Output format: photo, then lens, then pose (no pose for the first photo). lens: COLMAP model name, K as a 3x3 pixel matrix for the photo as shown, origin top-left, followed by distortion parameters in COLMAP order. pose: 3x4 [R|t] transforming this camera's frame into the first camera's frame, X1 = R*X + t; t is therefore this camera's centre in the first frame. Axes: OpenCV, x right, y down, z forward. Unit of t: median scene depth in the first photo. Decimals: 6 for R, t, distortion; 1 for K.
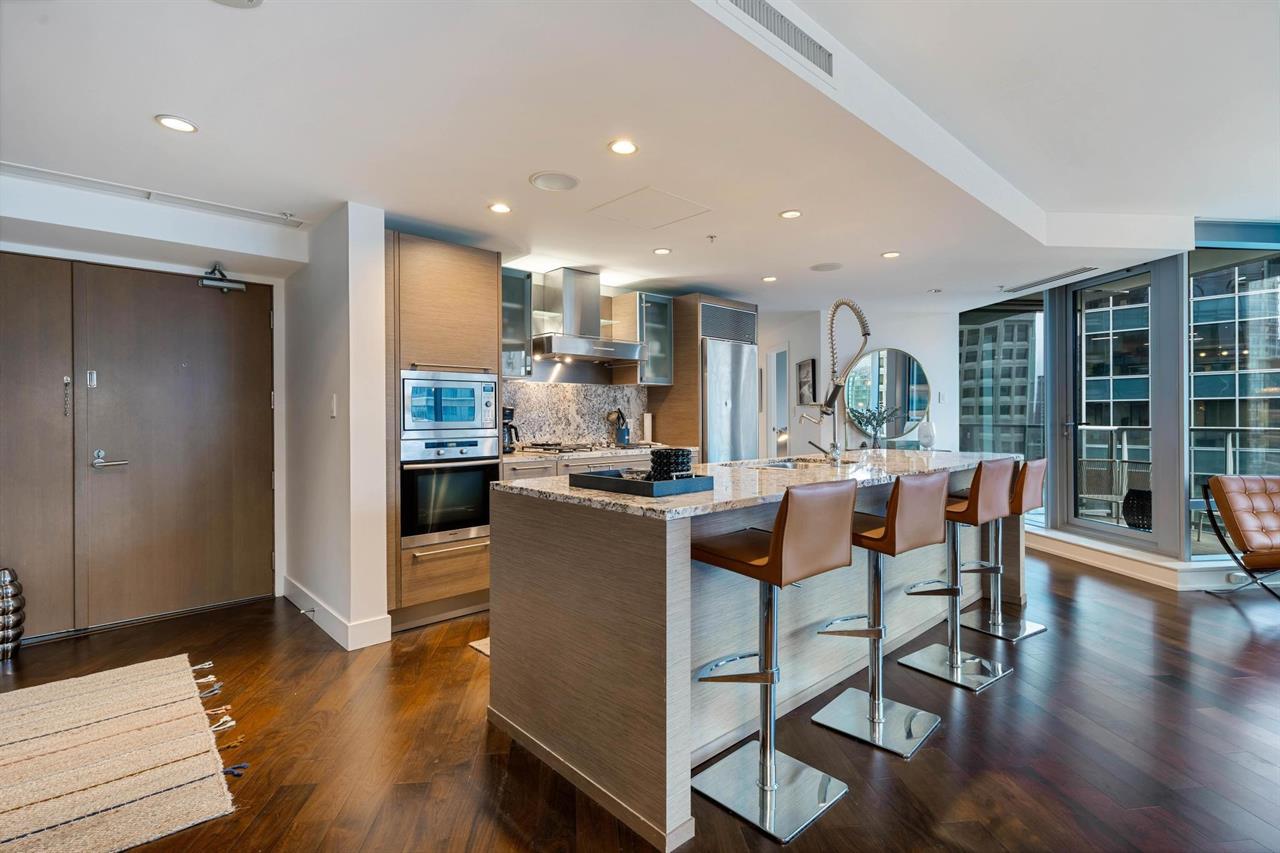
lens RADIAL K [[626.1, 0, 640.0], [0, 626.1, 426.5], [0, 0, 1]] dist [-0.000989, -0.000050]
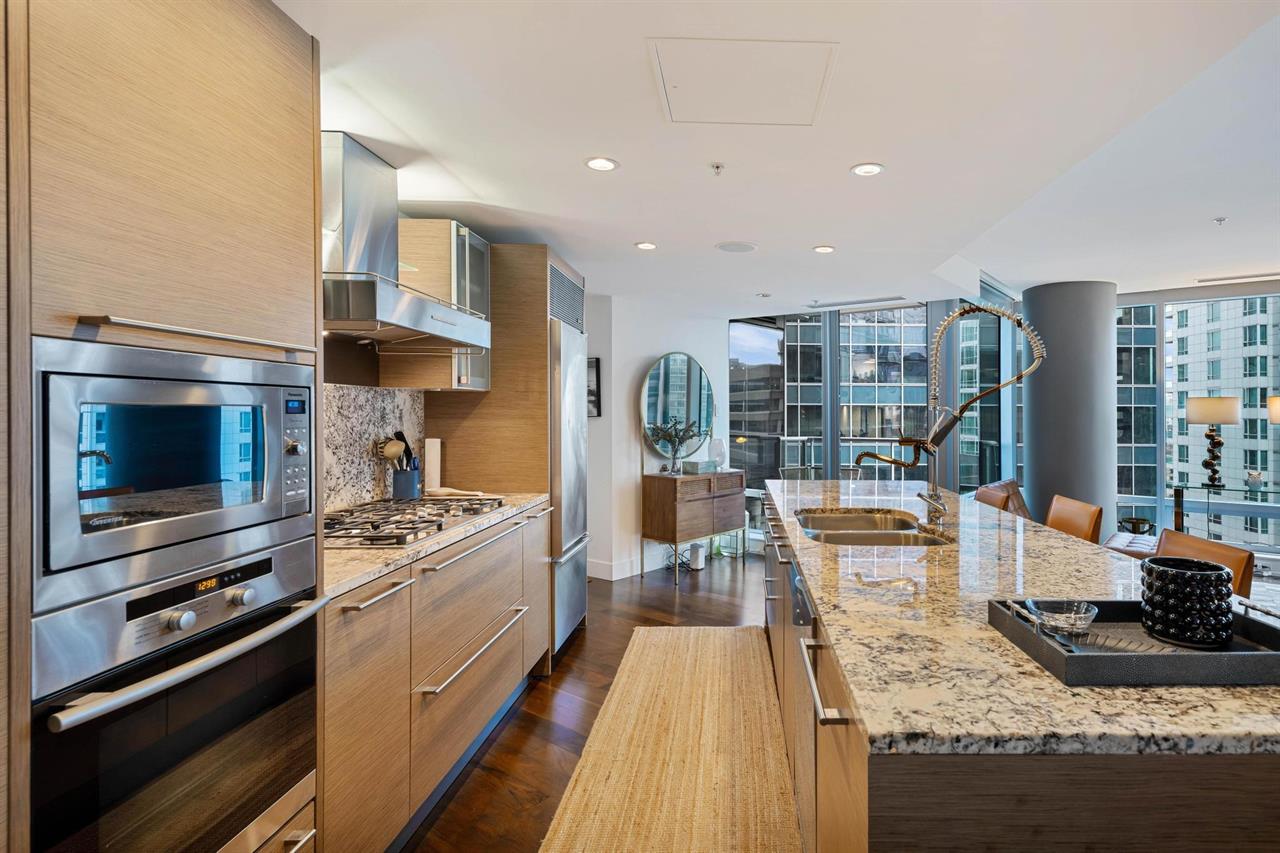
lens RADIAL K [[665.1, 0, 782.0], [0, 665.1, 418.6], [0, 0, 1]] dist [0.003492, 0.000681]
pose [[0.641749, 0.002872, 0.766909, -0.263695], [0.003657, 0.999970, -0.006805, -0.036339], [-0.766906, 0.007171, 0.641719, 0.398956]]
